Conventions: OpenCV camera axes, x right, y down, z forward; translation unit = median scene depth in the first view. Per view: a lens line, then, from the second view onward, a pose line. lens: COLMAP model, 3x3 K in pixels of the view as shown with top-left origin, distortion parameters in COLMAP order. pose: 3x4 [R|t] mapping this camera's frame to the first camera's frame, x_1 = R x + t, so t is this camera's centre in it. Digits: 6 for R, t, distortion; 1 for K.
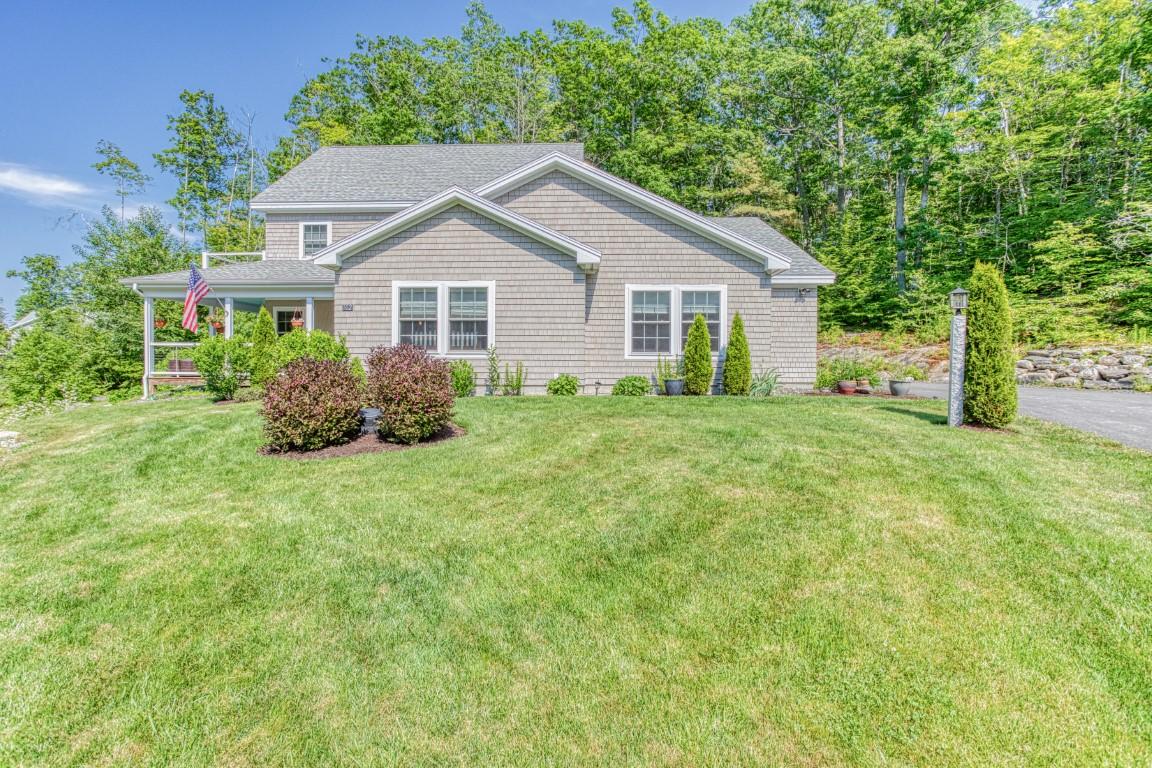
lens RADIAL K [[563.2, 0, 578.4], [0, 563.2, 381.9], [0, 0, 1]] dist [-0.043668, 0.025263]
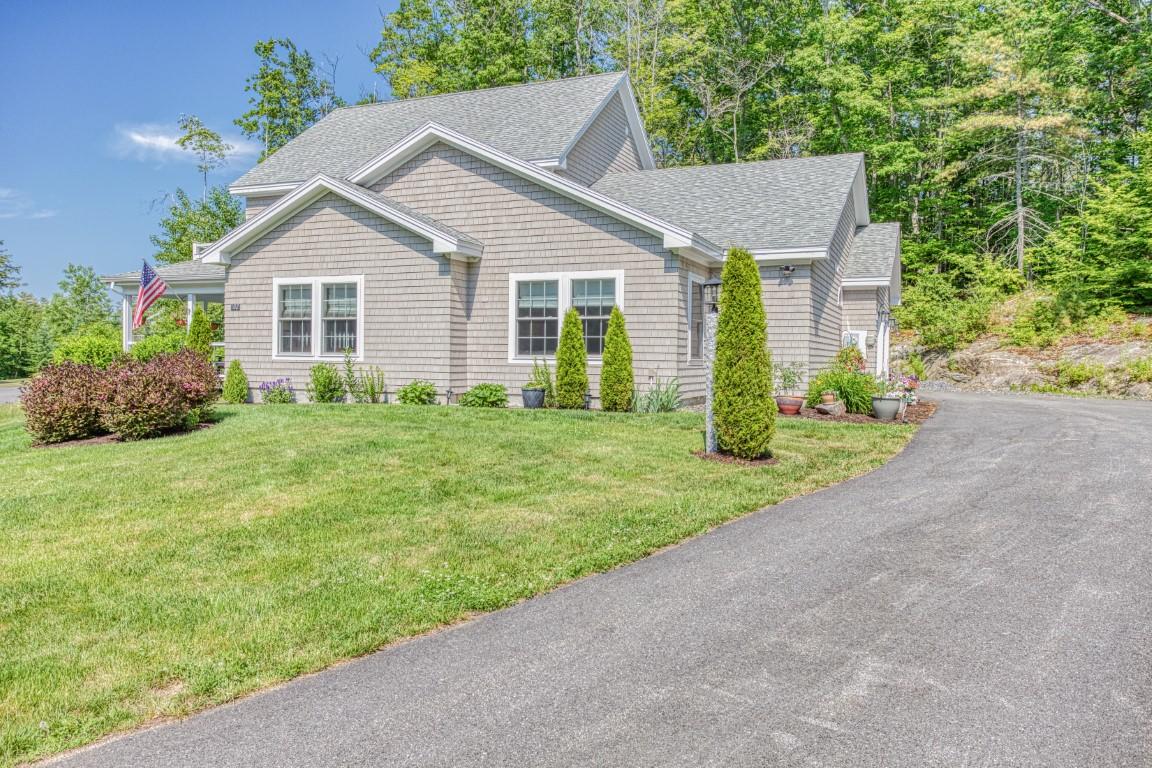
lens RADIAL K [[853.9, 0, 581.2], [0, 853.9, 388.5], [0, 0, 1]] dist [0.006838, 0.007116]
pose [[0.933599, 0.016654, -0.357933, 0.638946], [-0.018079, 0.999836, -0.000636, -0.004365], [0.357863, 0.007065, 0.933747, -0.140429]]
